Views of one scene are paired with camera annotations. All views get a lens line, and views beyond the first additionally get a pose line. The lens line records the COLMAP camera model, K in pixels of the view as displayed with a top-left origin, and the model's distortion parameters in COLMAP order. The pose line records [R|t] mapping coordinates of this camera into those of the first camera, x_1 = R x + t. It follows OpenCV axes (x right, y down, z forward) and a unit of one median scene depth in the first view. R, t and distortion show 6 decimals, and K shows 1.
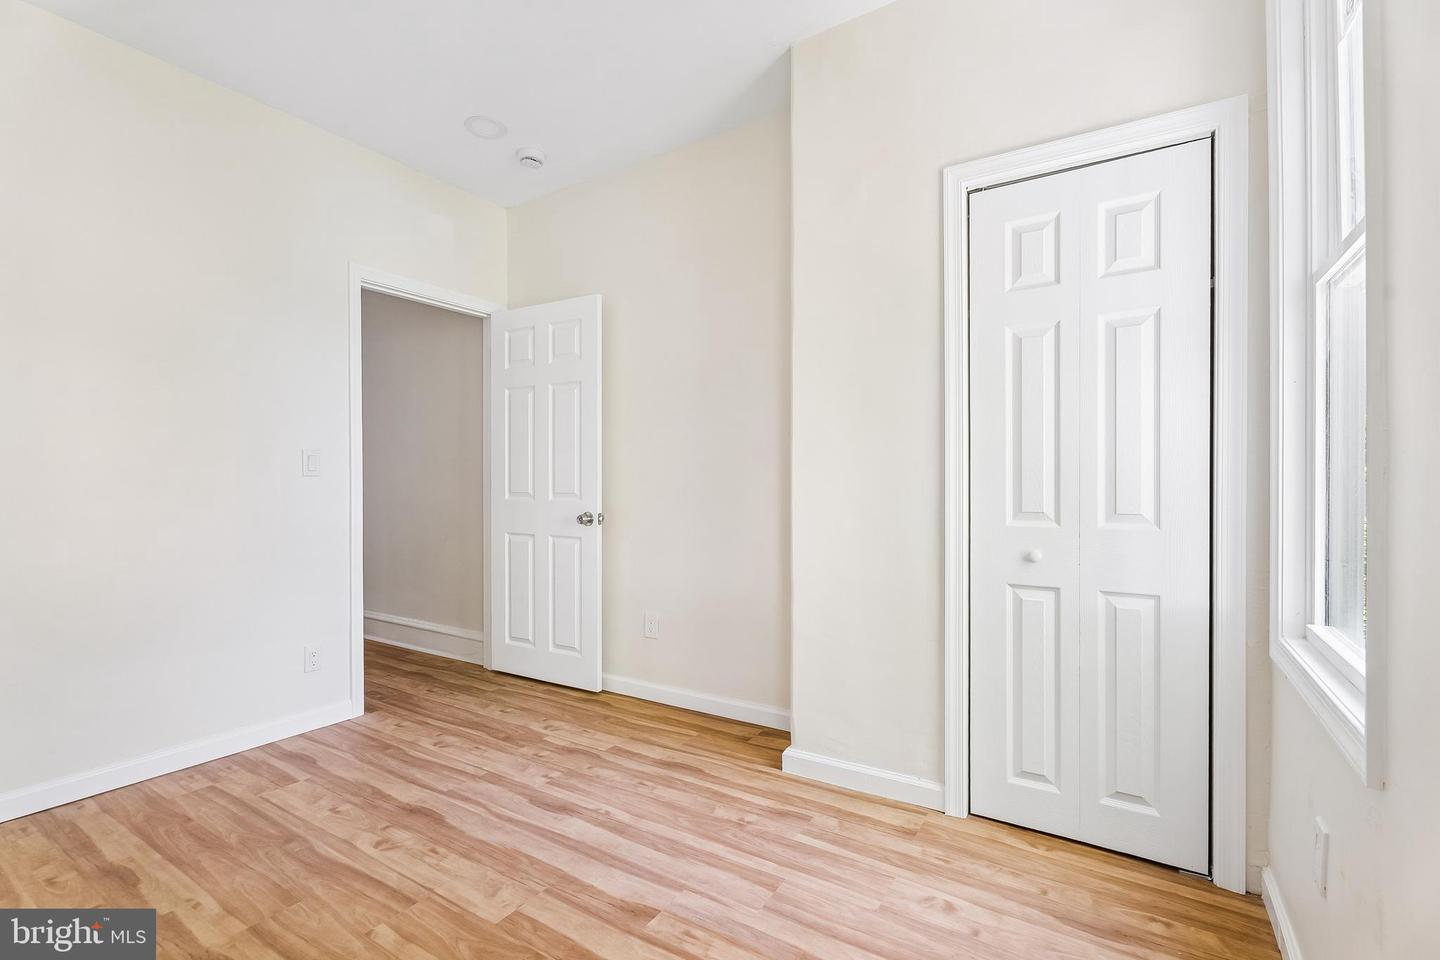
lens RADIAL K [[644.7, 0, 718.4], [0, 644.7, 486.6], [0, 0, 1]] dist [0.003864, -0.002121]
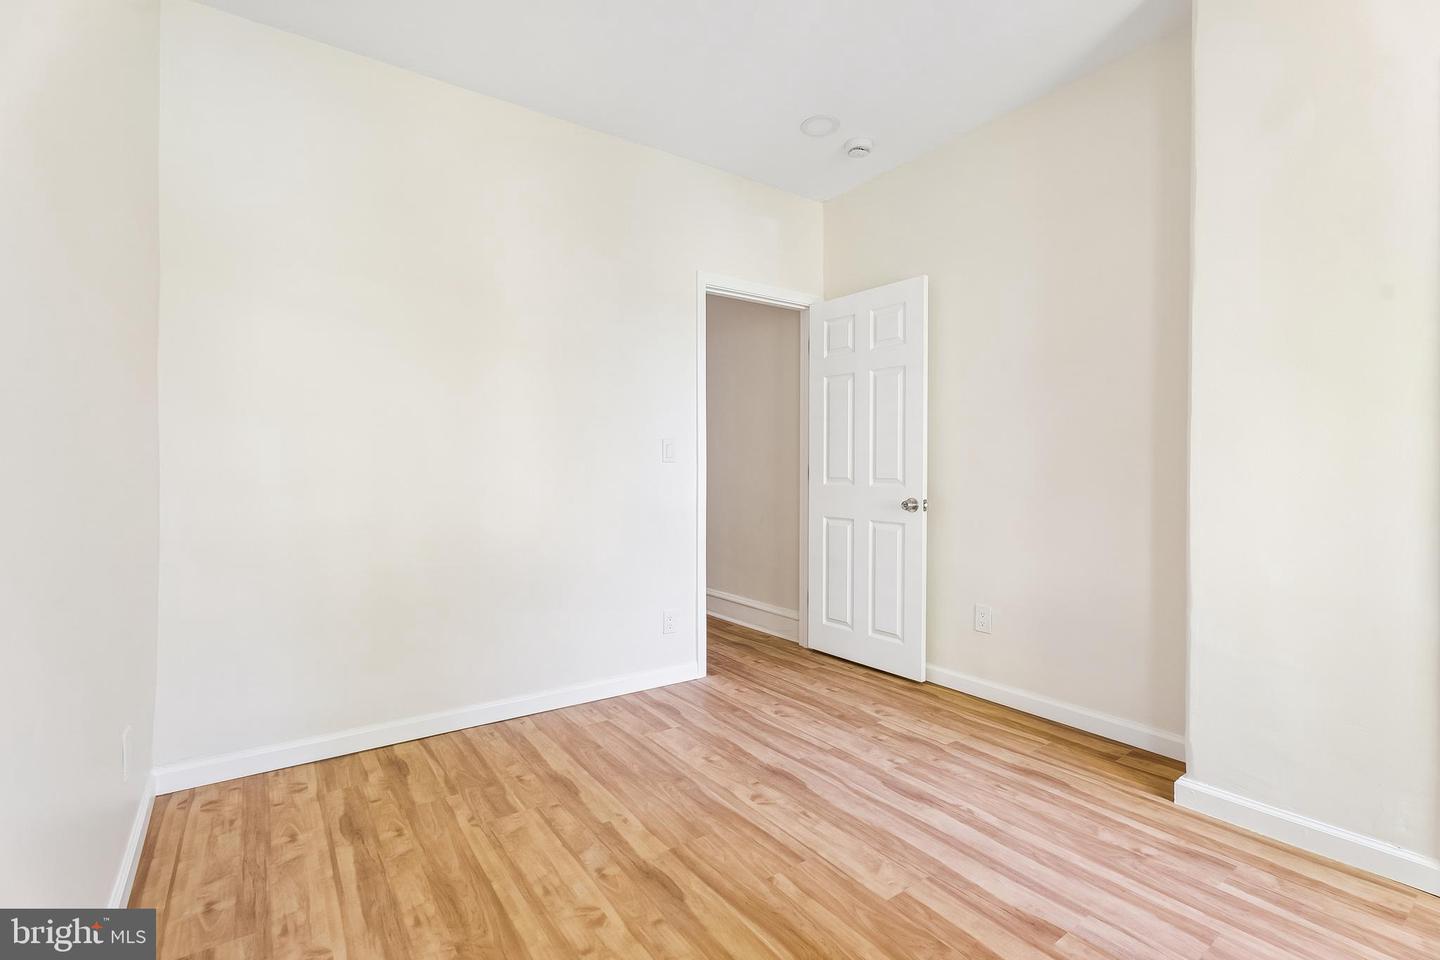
lens RADIAL K [[644.7, 0, 716.1], [0, 644.7, 474.7], [0, 0, 1]] dist [0.003864, -0.002121]
pose [[0.924484, 0.003410, -0.381206, -0.144054], [-0.002271, 0.999992, 0.003437, 0.001523], [0.381214, -0.002311, 0.924484, -0.030439]]
